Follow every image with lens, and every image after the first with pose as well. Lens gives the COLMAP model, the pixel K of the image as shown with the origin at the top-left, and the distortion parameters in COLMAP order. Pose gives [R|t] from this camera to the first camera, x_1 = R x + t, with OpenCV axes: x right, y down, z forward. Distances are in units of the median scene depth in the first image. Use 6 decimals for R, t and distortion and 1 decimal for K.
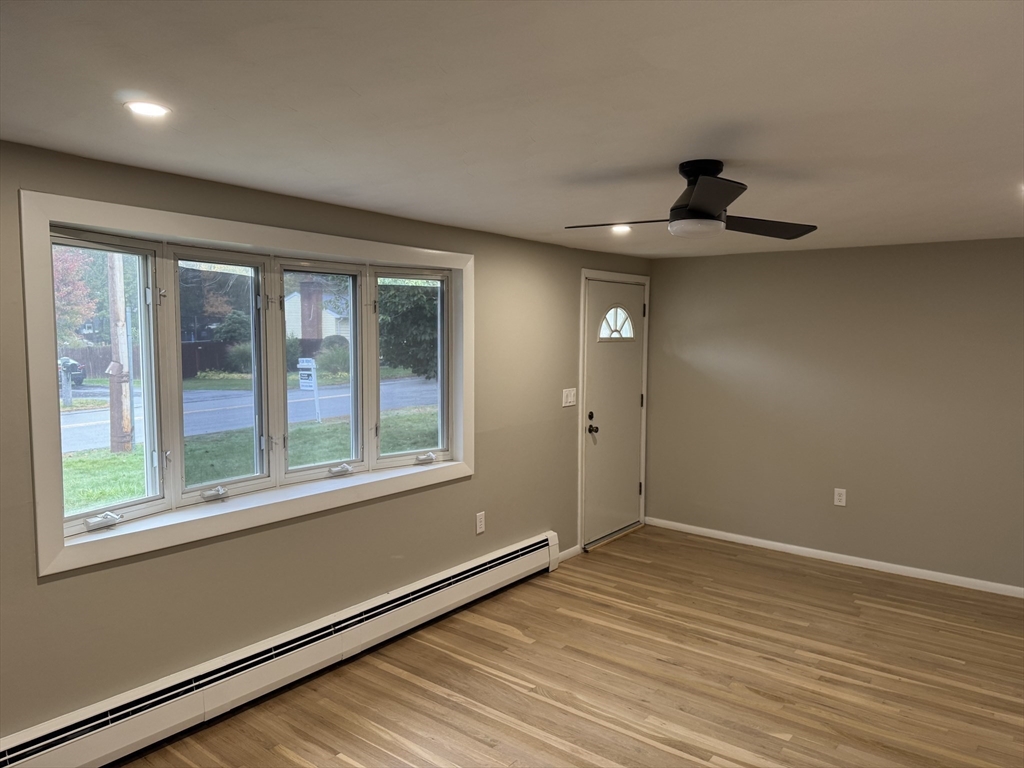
lens RADIAL K [[720.5, 0, 508.5], [0, 720.5, 394.5], [0, 0, 1]] dist [0.120242, -0.210179]
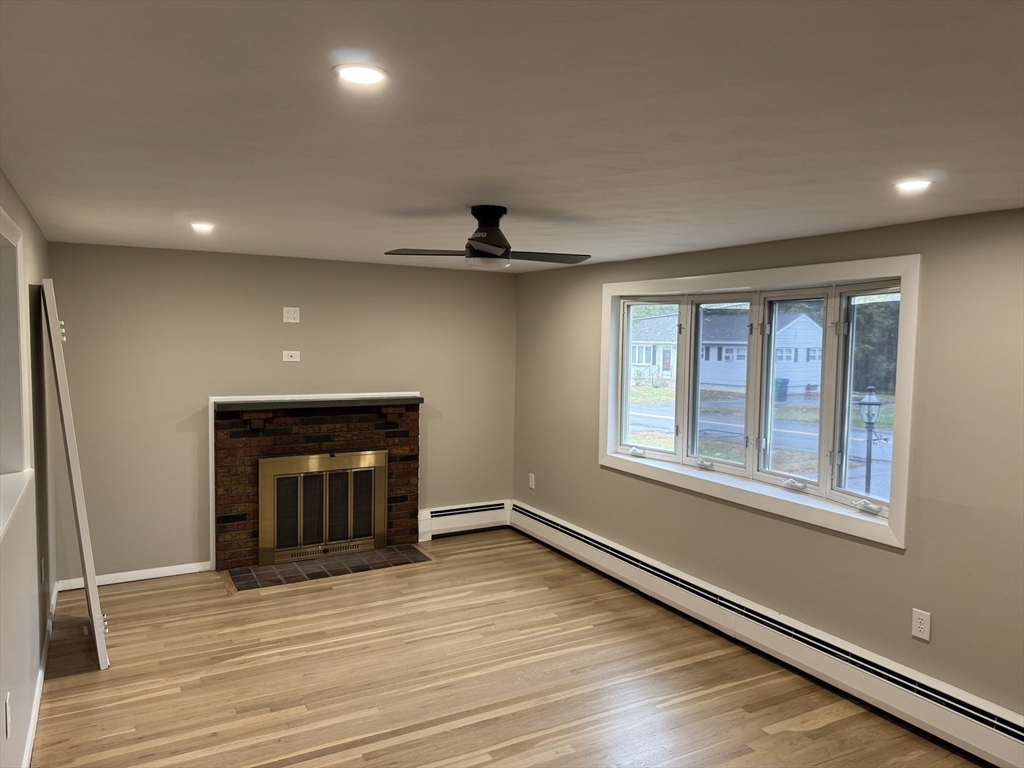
lens RADIAL K [[722.1, 0, 512.0], [0, 722.1, 384.0], [0, 0, 1]] dist [0.068657, -0.061397]
pose [[-0.387230, 0.042951, -0.920982, 0.957838], [-0.103977, 0.990507, 0.089911, -0.099407], [0.916101, 0.130577, -0.379089, 1.078185]]
